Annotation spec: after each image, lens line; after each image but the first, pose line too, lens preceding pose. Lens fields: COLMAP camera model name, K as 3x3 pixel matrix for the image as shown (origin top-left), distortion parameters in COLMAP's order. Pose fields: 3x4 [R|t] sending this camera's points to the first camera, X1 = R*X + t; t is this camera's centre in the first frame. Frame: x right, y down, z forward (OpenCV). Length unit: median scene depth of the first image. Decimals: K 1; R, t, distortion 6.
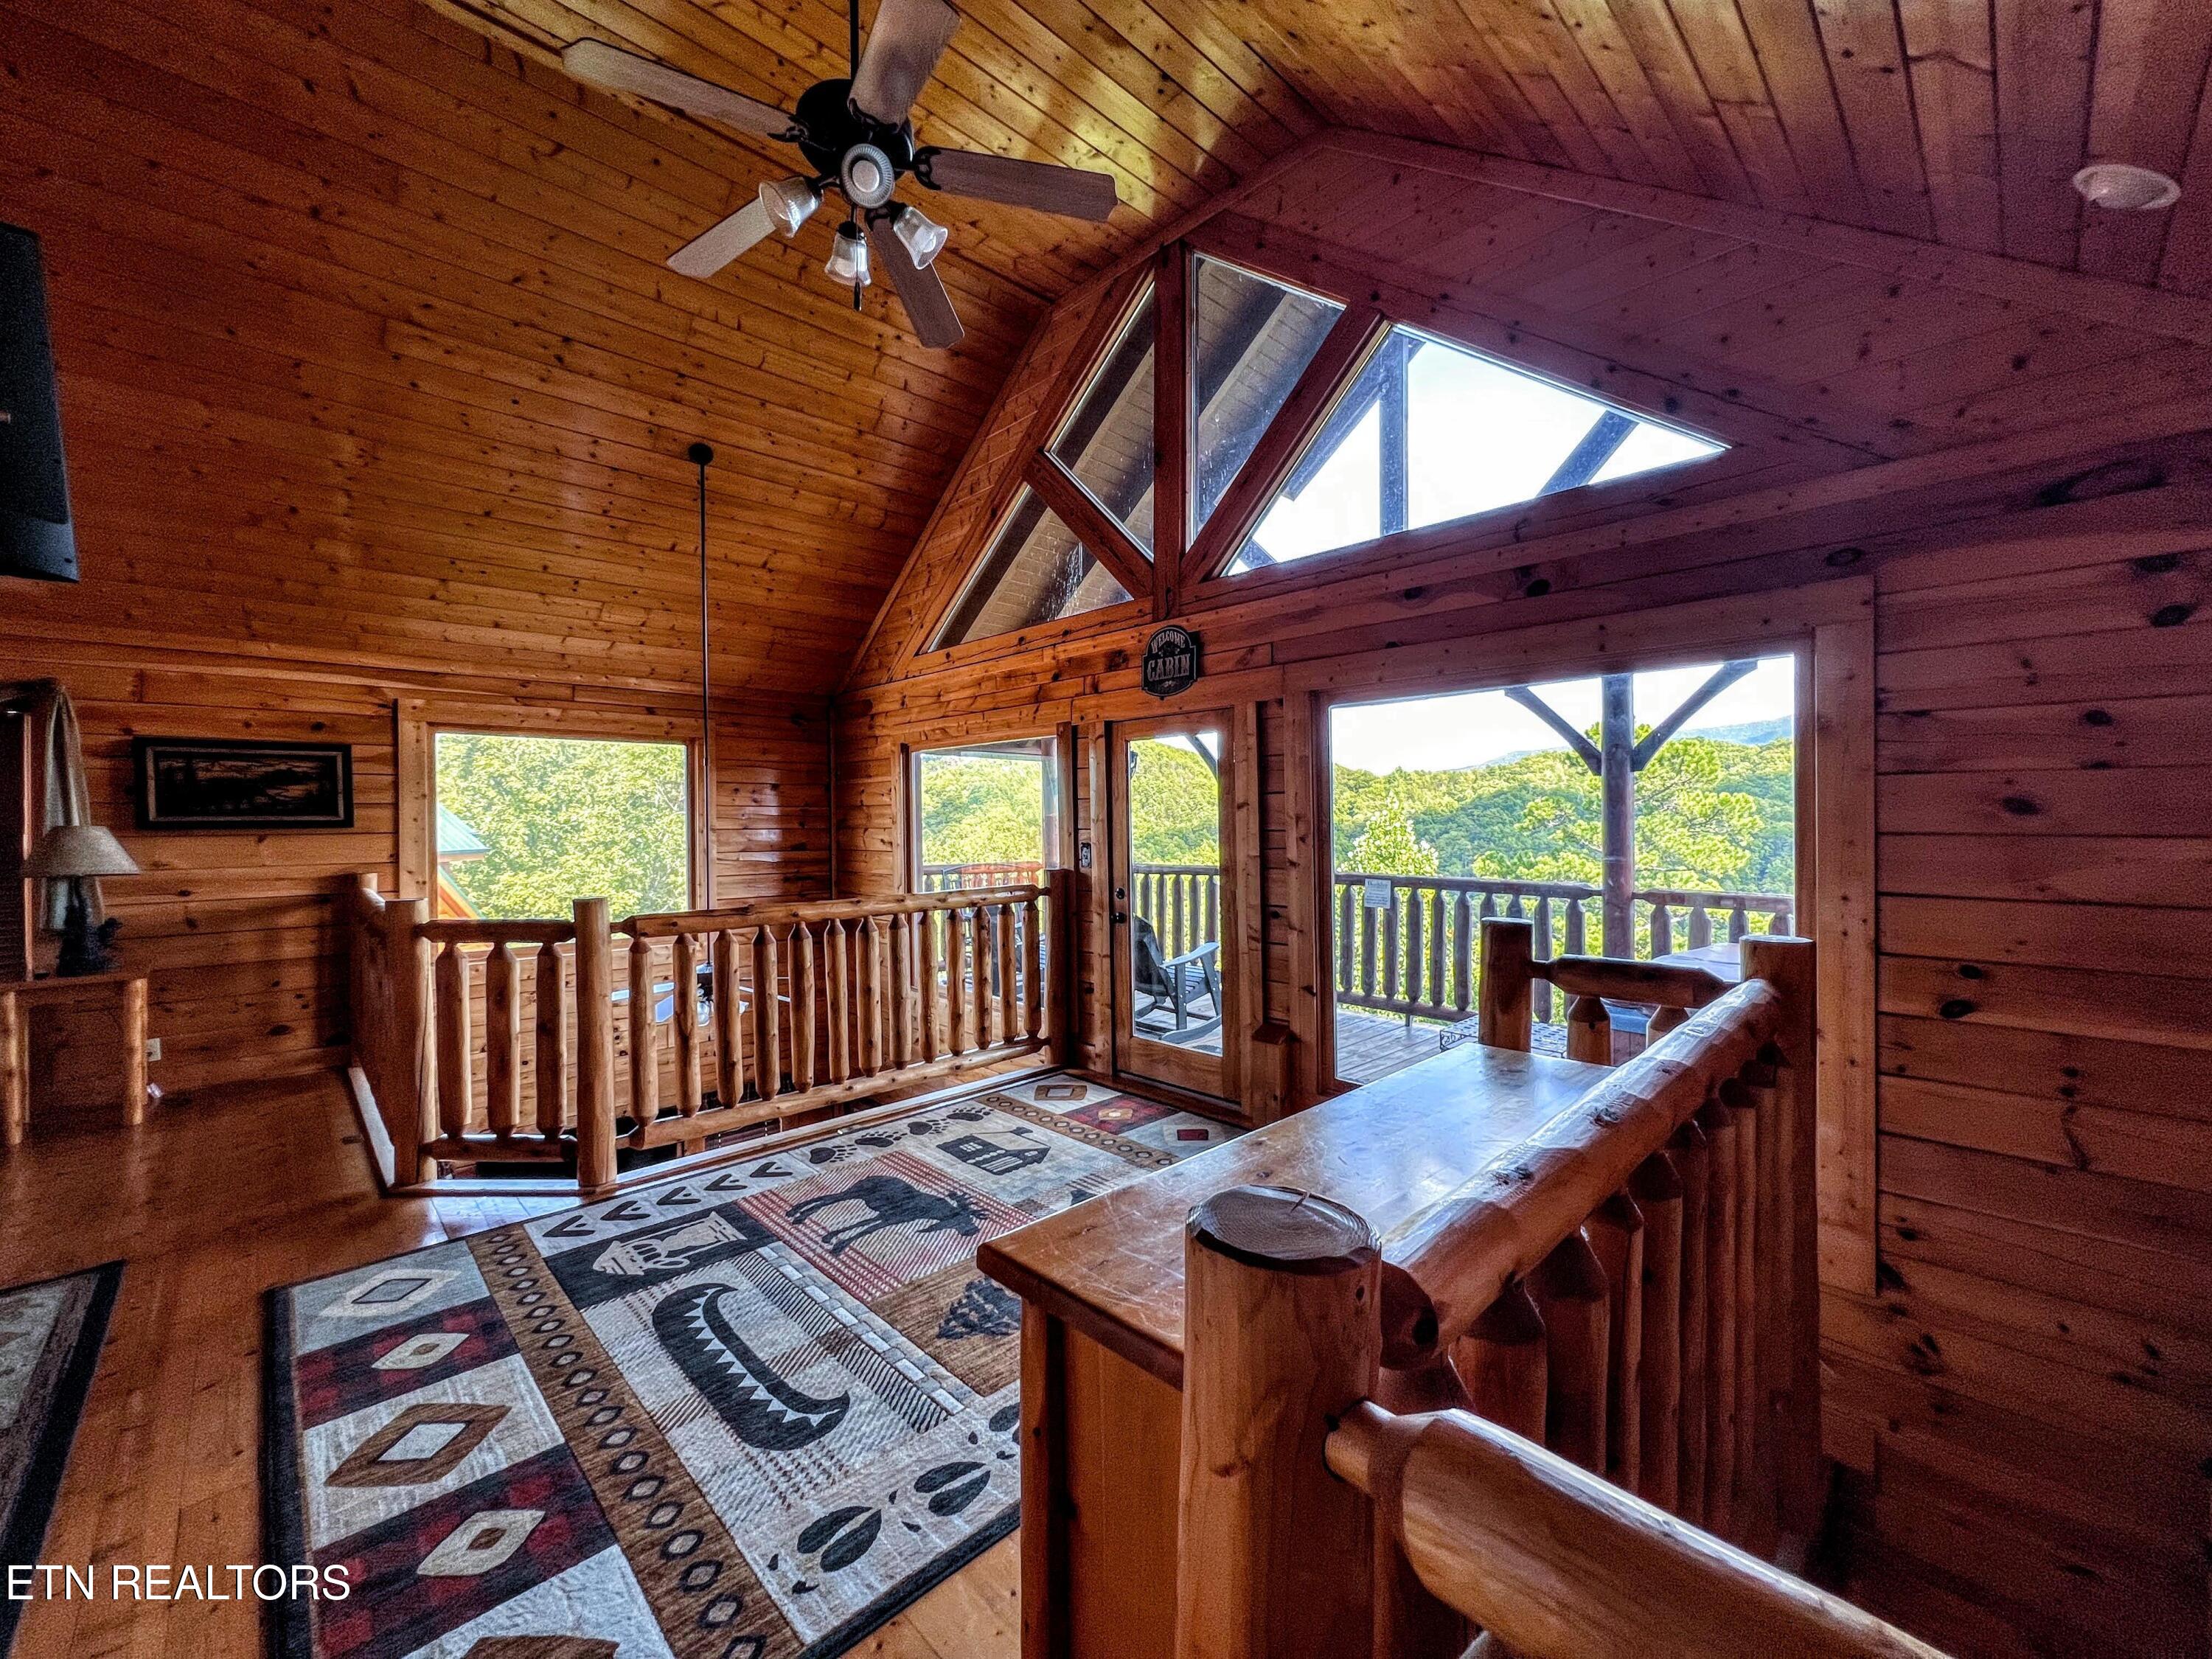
lens RADIAL K [[890.7, 0, 1097.6], [0, 890.7, 820.7], [0, 0, 1]] dist [-0.000839, -0.000034]
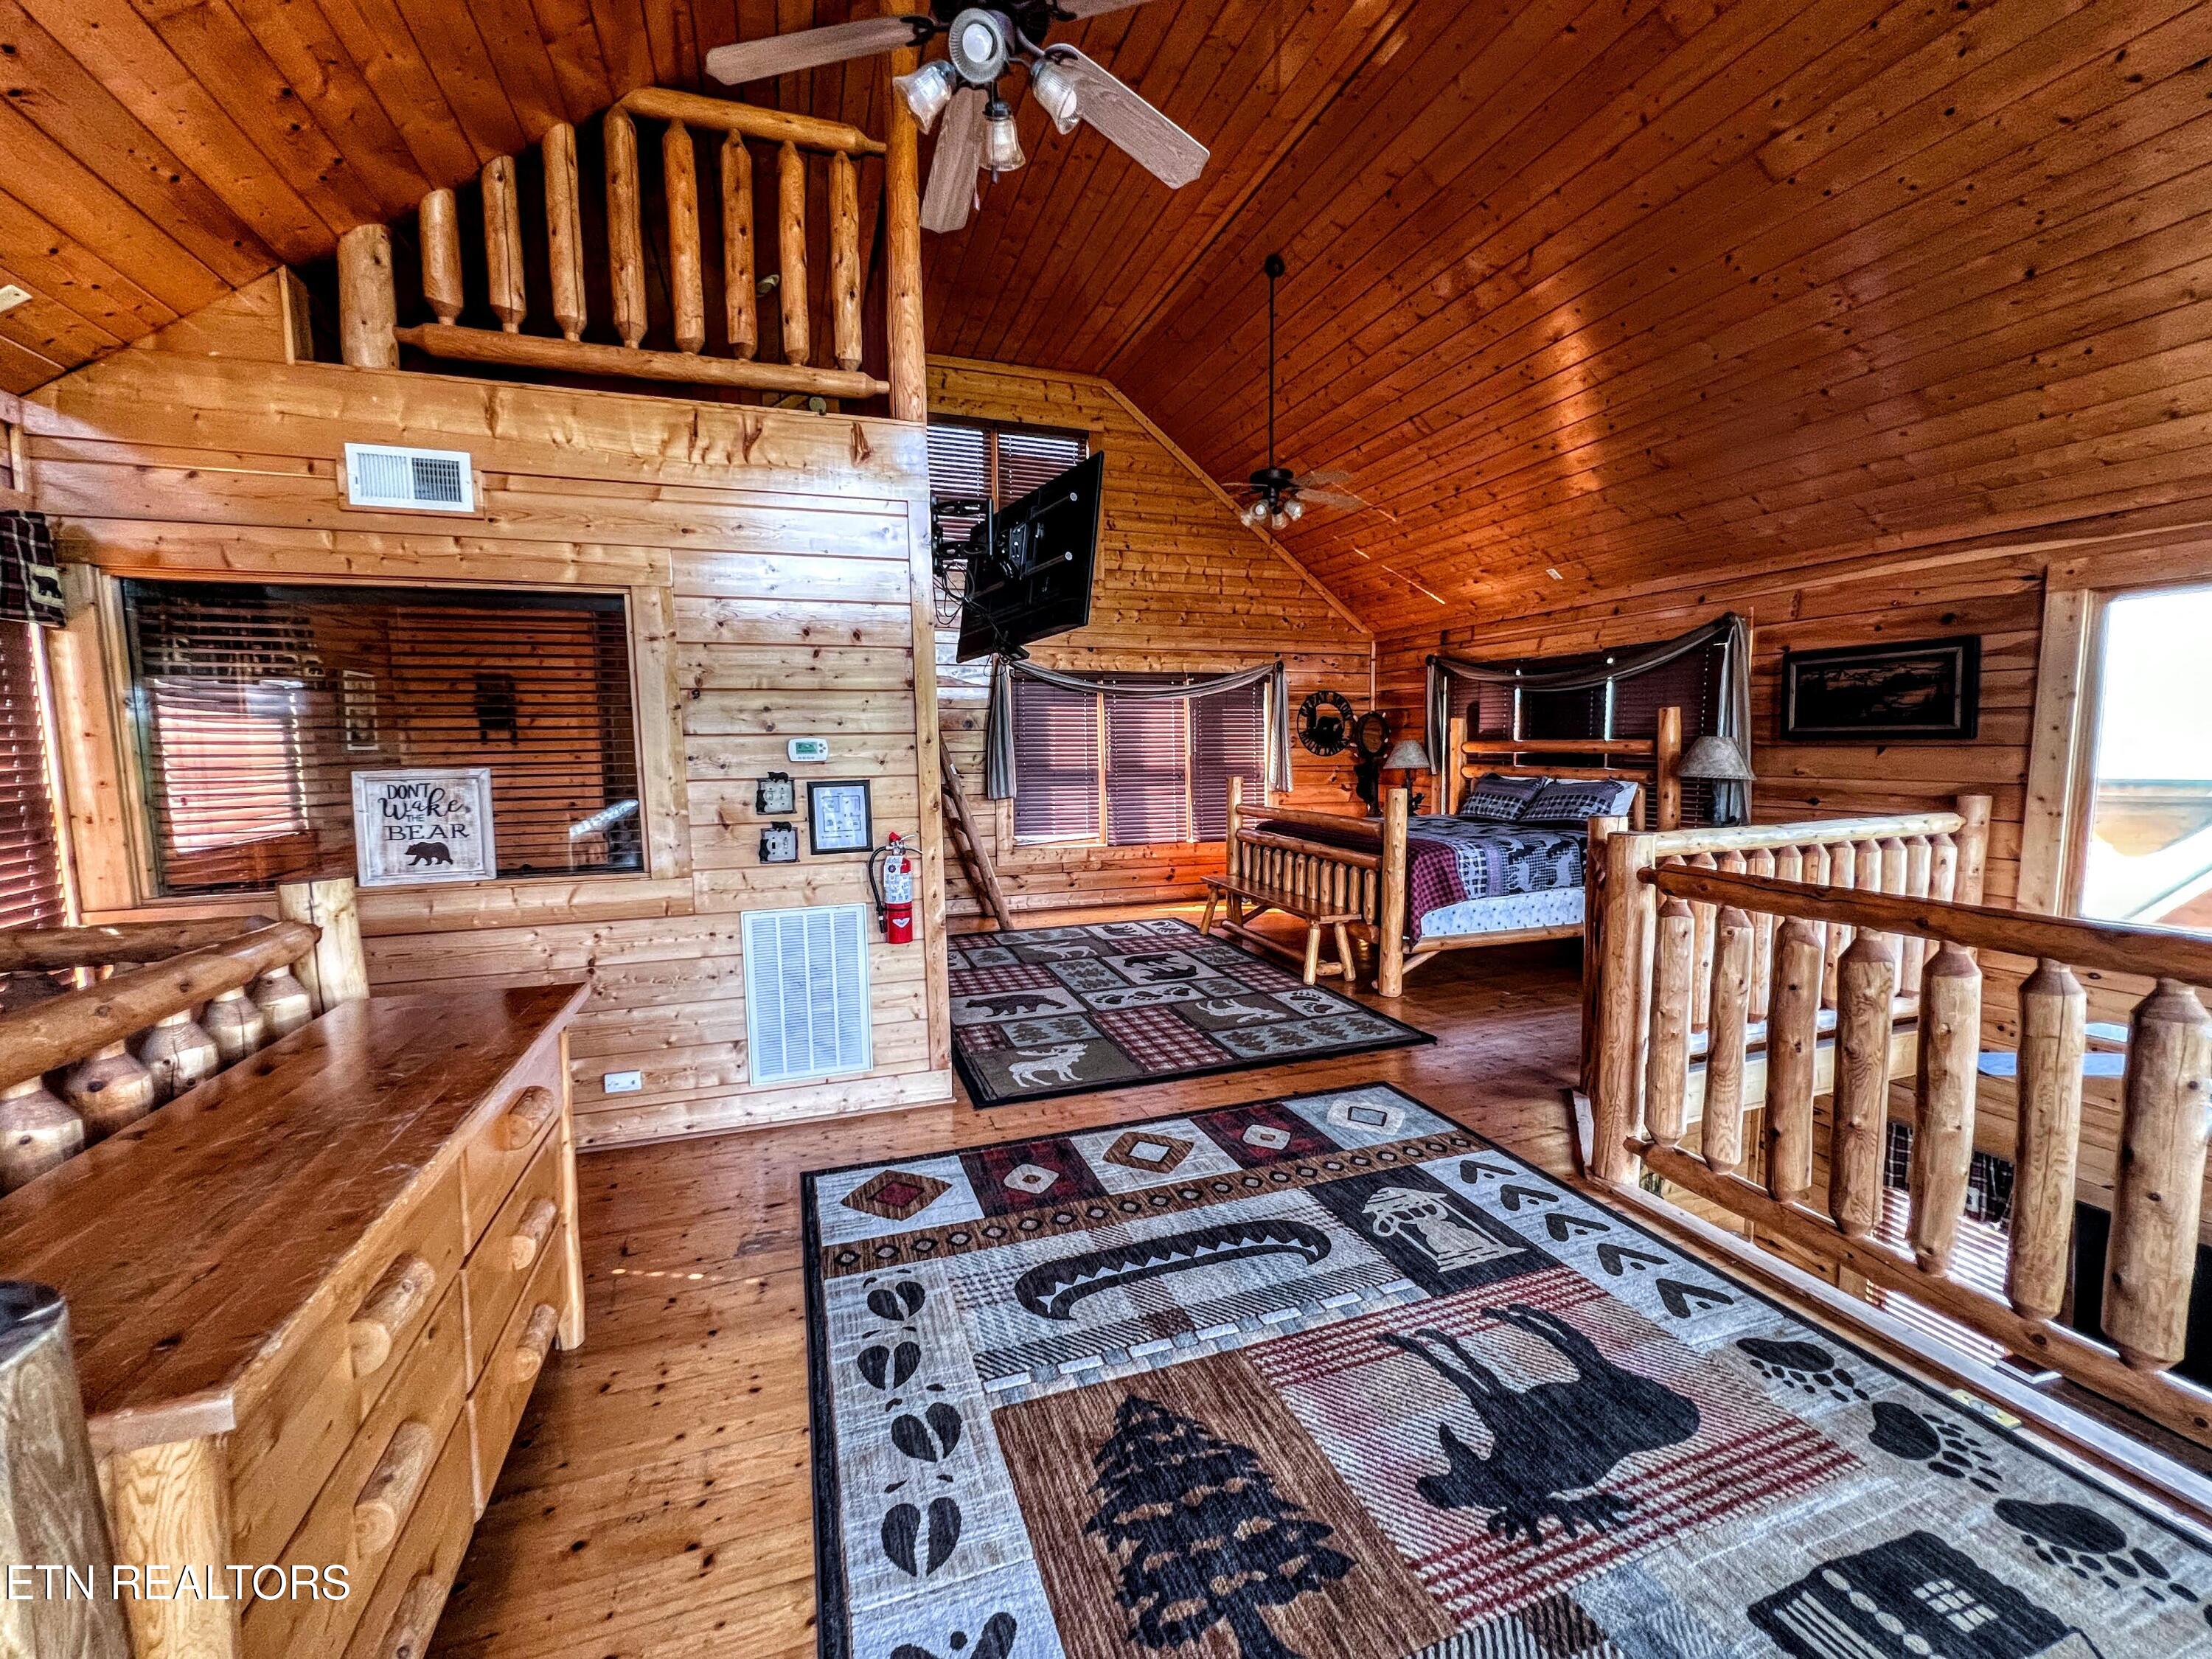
lens RADIAL K [[889.7, 0, 1098.4], [0, 889.7, 824.7], [0, 0, 1]] dist [-0.002746, 0.000970]
pose [[-0.411224, 0.097105, -0.906347, 0.329537], [0.010897, 0.994762, 0.101633, -0.007278], [0.911469, 0.031918, -0.410128, 0.838349]]
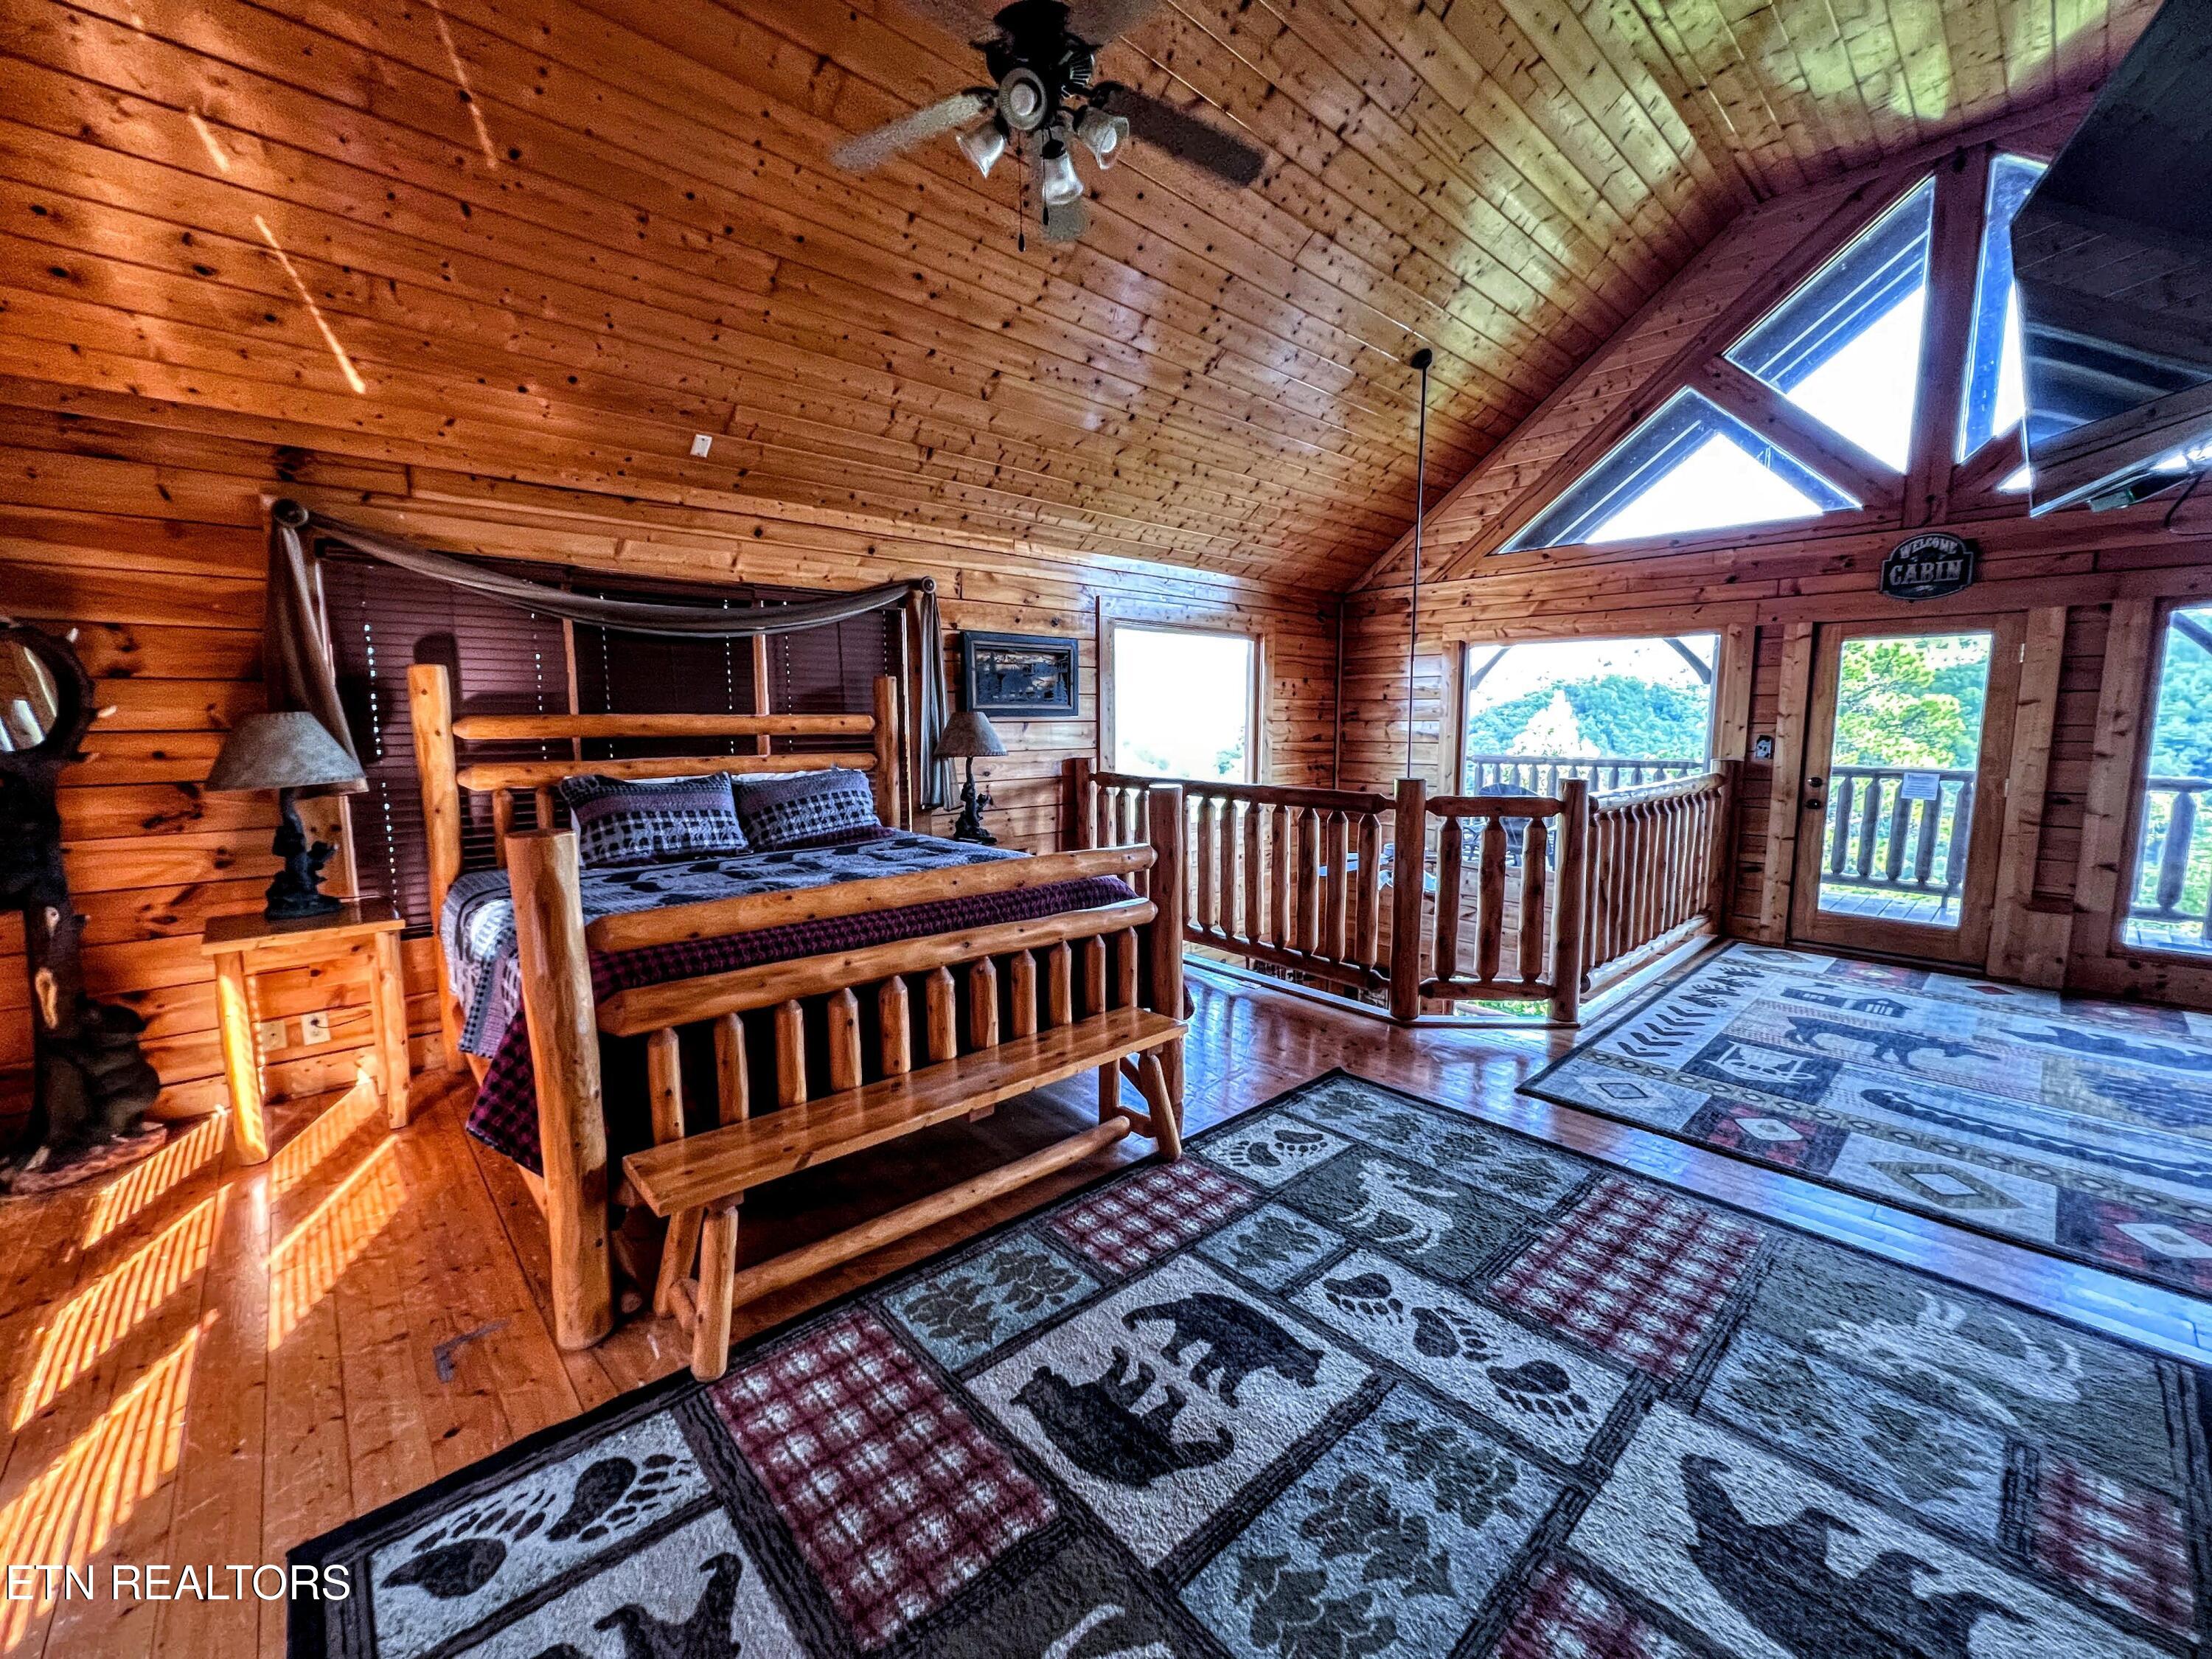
lens RADIAL K [[889.7, 0, 1098.2], [0, 889.7, 820.5], [0, 0, 1]] dist [-0.002746, 0.000970]
pose [[0.999816, 0.010512, -0.016028, -1.093053], [-0.008591, 0.993265, 0.115542, 0.012916], [0.017135, -0.115383, 0.993173, -0.143735]]
